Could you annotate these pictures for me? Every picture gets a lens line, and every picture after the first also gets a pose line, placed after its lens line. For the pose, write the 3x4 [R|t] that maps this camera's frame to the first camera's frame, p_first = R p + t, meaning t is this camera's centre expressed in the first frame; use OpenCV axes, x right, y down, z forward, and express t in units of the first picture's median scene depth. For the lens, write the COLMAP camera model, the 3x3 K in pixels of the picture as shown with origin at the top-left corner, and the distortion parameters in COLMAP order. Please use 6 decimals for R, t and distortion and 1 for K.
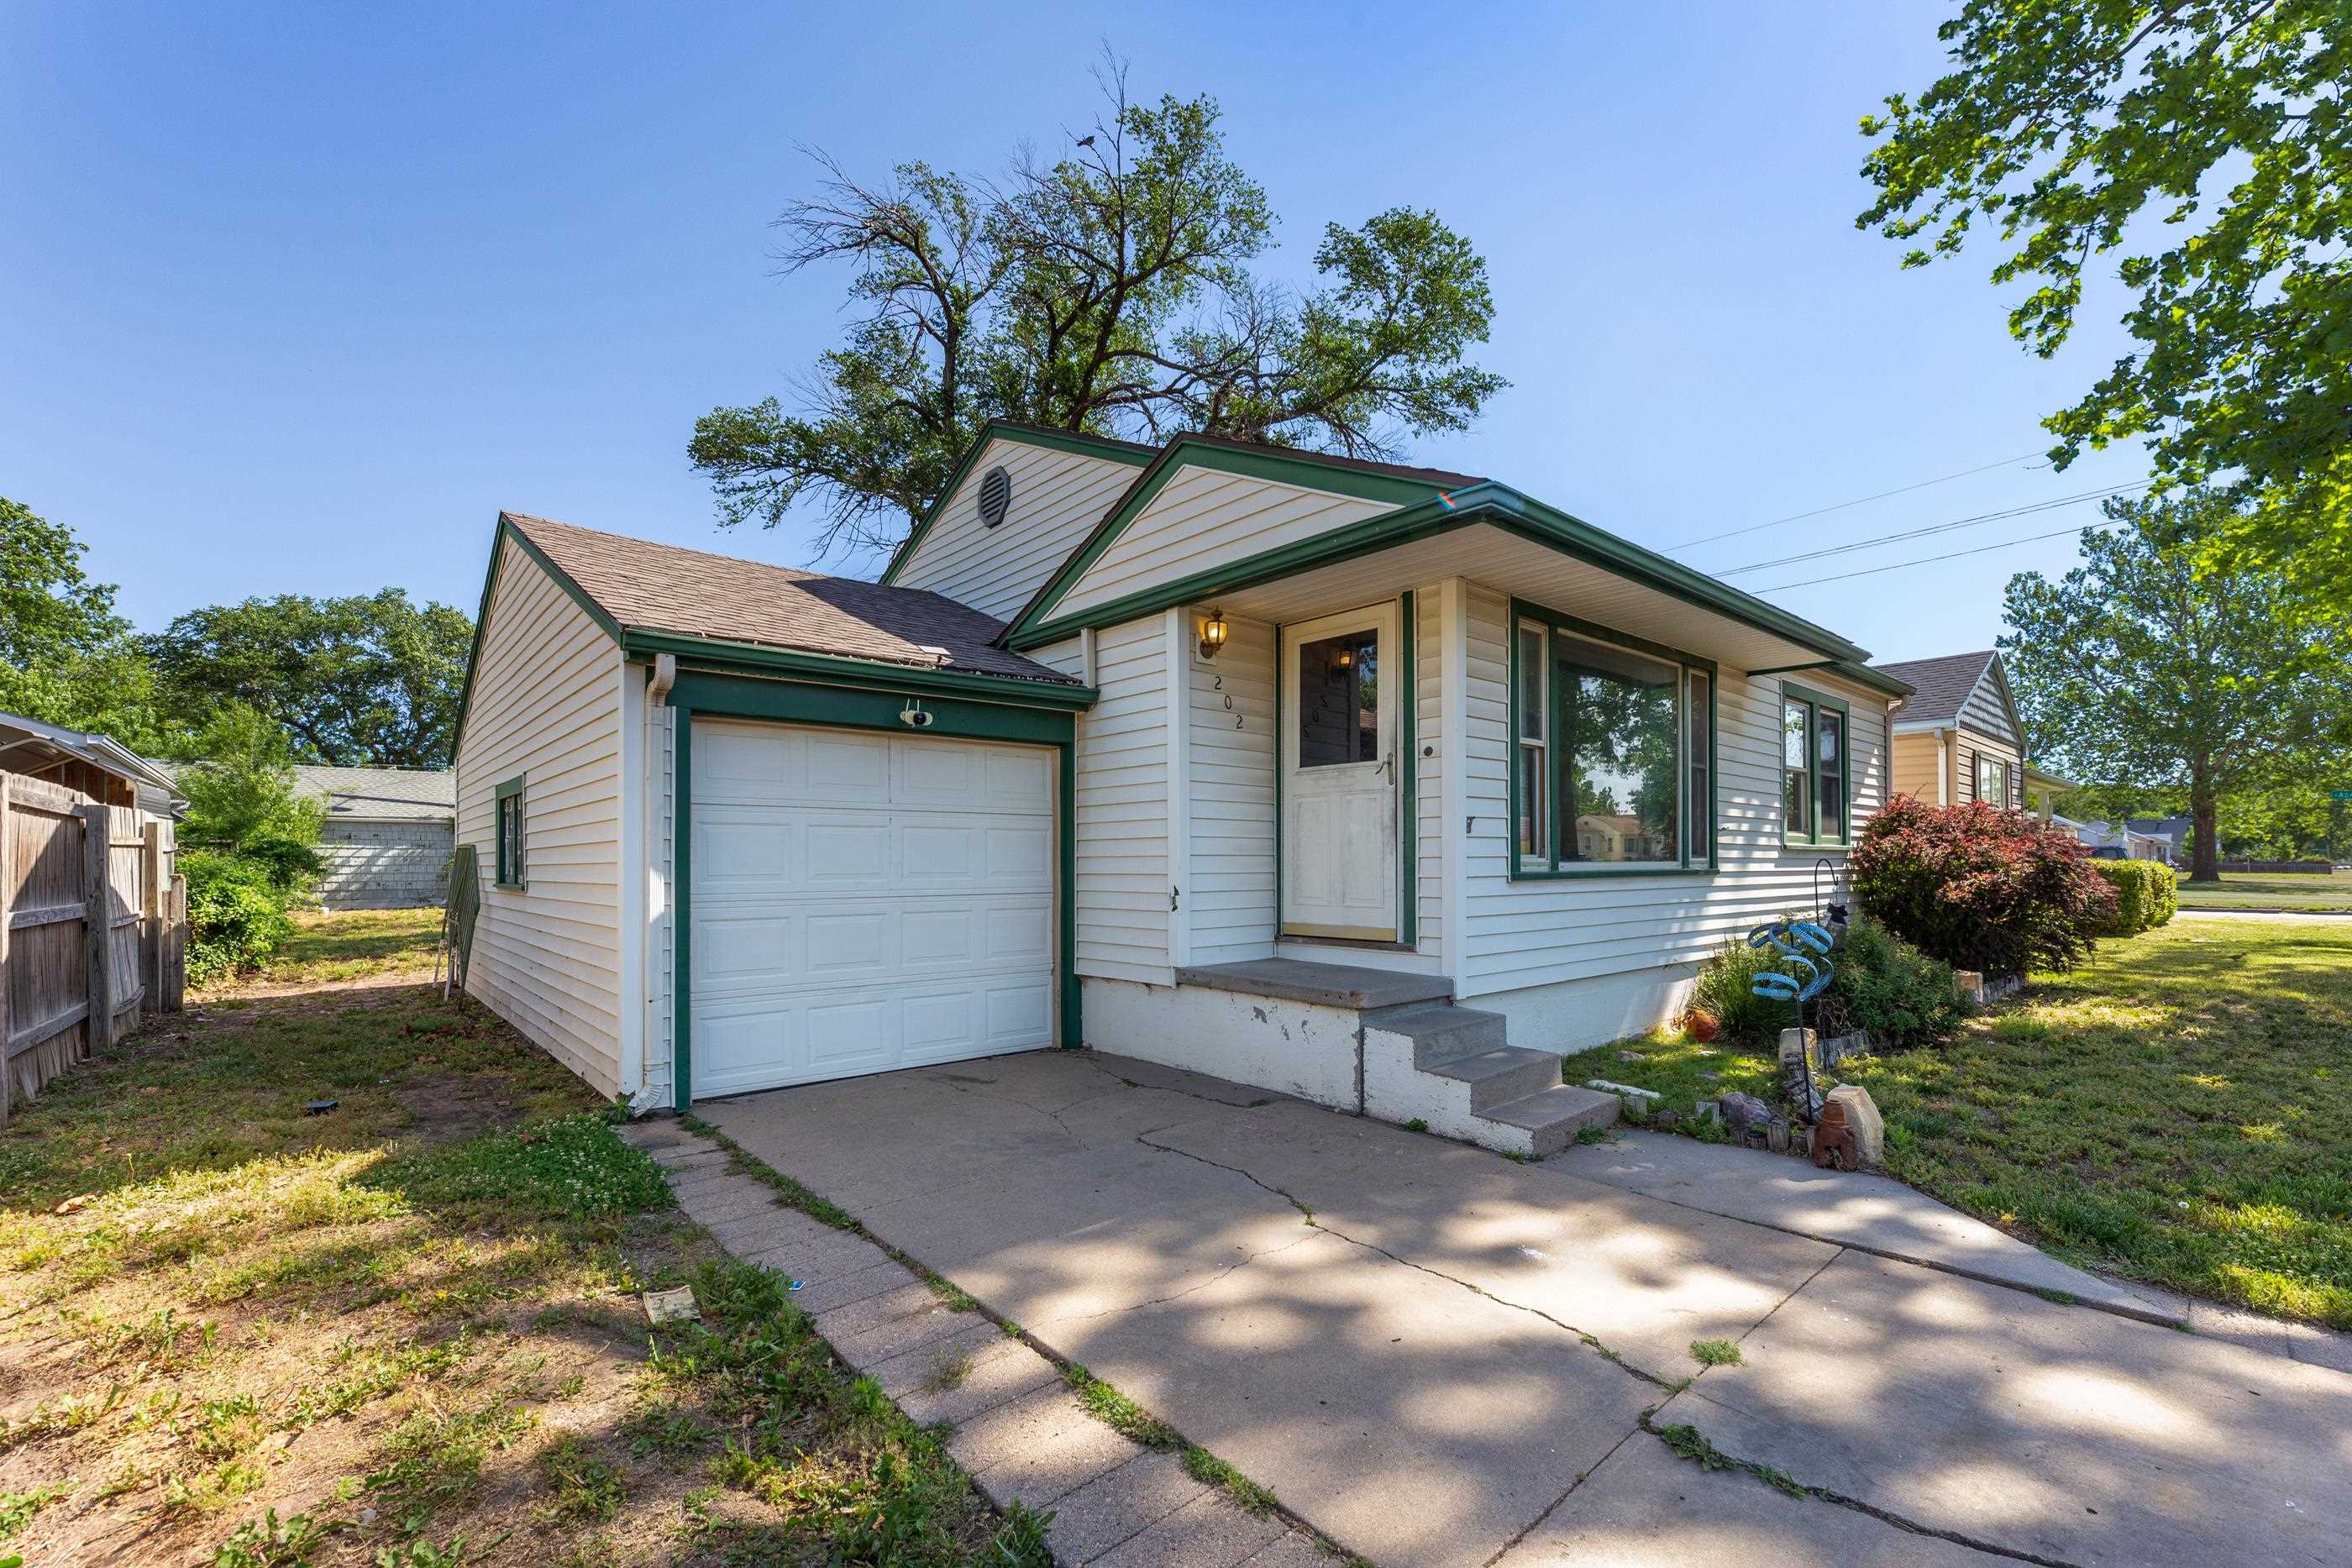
lens RADIAL K [[994.3, 0, 1175.7], [0, 994.3, 863.5], [0, 0, 1]] dist [0.000048, 0.000015]
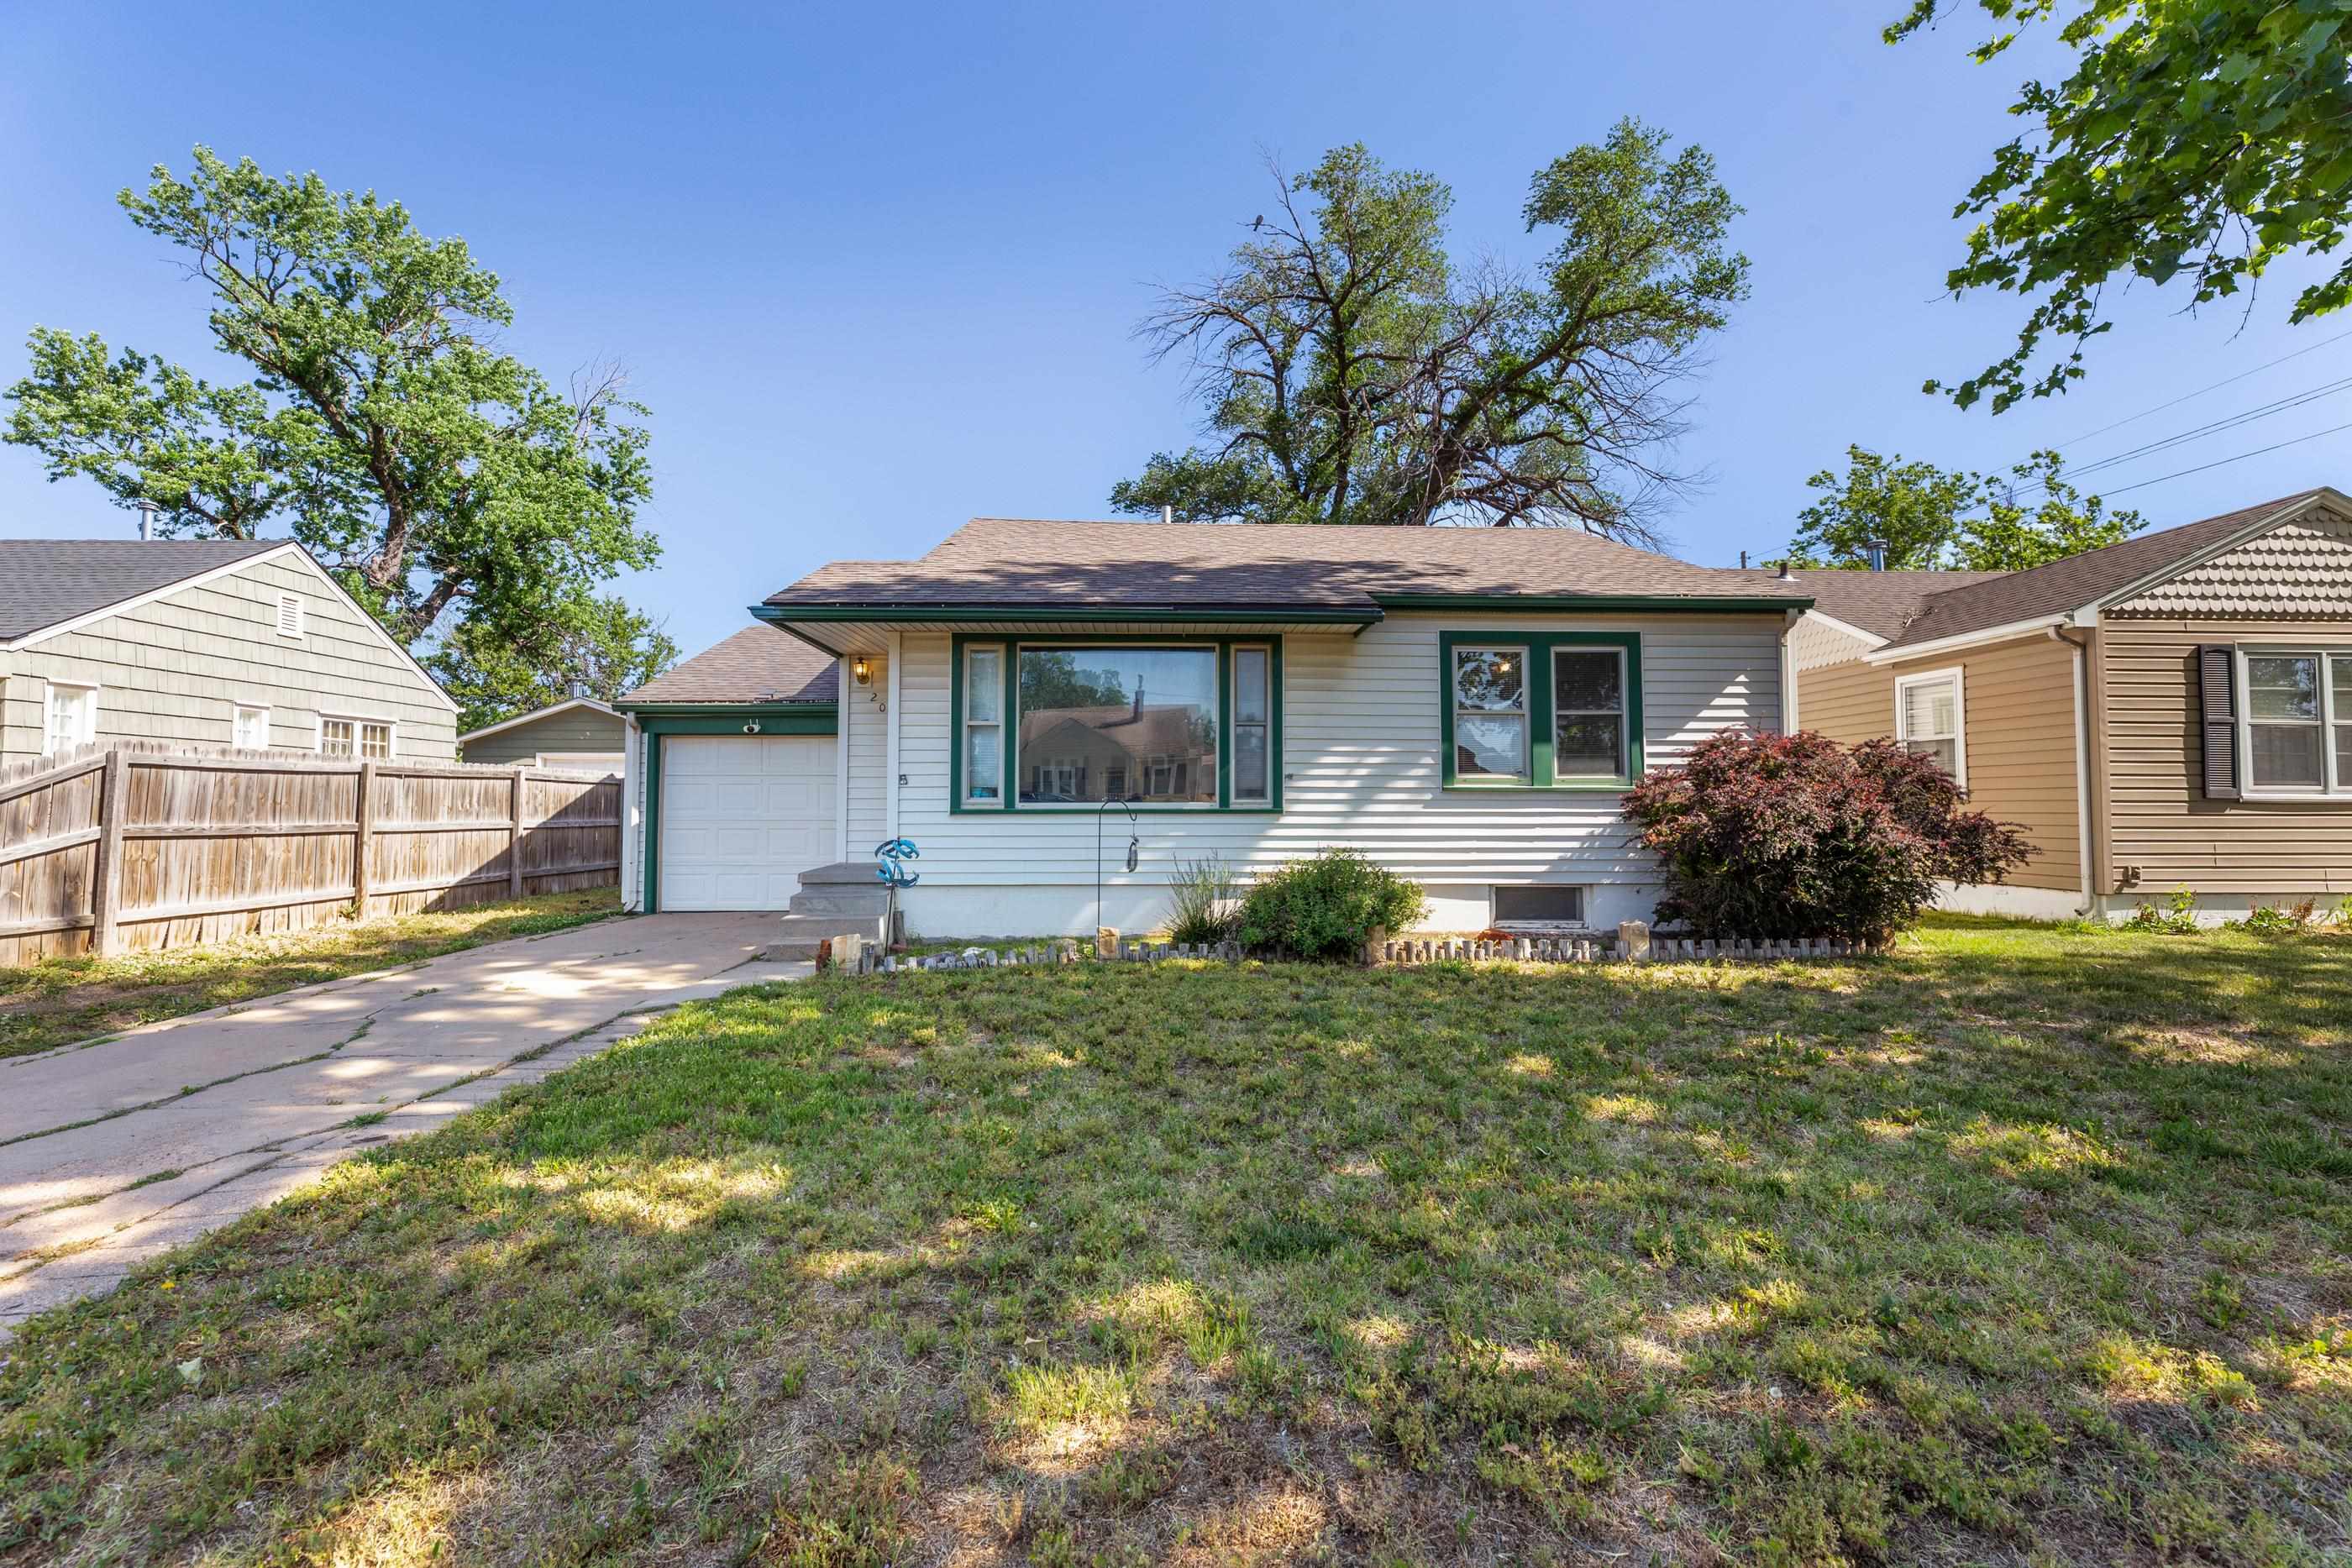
lens RADIAL K [[970.7, 0, 1177.9], [0, 970.7, 764.5], [0, 0, 1]] dist [-0.000018, 0.000031]
pose [[0.775491, -0.024193, -0.630895, 1.194348], [-0.002531, 0.999138, -0.041426, 0.001367], [0.631354, 0.033722, 0.774761, 0.045261]]
